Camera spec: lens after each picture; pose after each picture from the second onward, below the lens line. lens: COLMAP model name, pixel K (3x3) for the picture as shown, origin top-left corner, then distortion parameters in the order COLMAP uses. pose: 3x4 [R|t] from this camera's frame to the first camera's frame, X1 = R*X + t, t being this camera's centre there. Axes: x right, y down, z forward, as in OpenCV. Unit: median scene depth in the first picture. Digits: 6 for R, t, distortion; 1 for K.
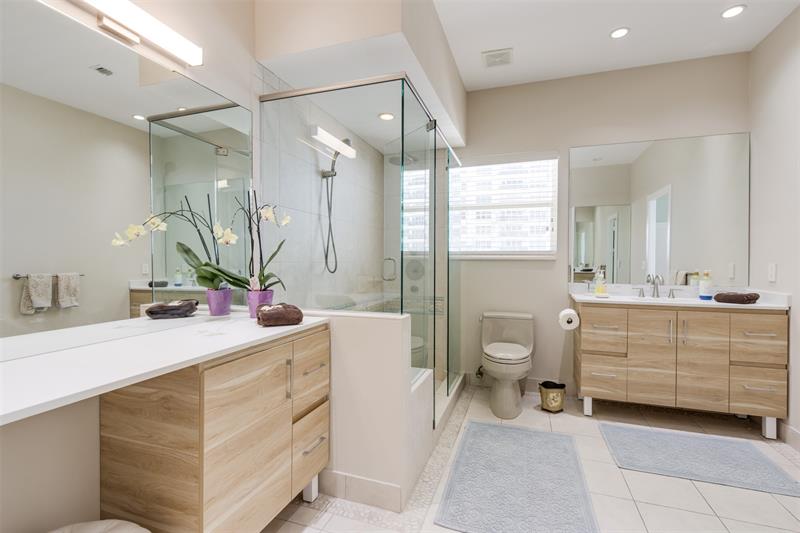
lens RADIAL K [[371.6, 0, 399.6], [0, 371.6, 267.2], [0, 0, 1]] dist [-0.000580, -0.000022]
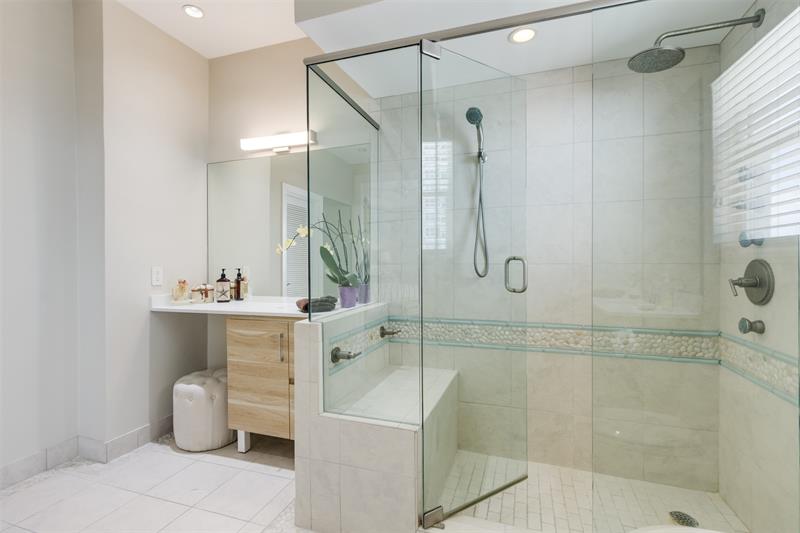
lens RADIAL K [[371.6, 0, 399.9], [0, 371.6, 262.7], [0, 0, 1]] dist [-0.000580, -0.000022]
pose [[0.000742, -0.002809, -0.999996, 1.222236], [-0.010293, 0.999943, -0.002816, -0.022669], [0.999947, 0.010295, 0.000713, 1.593735]]
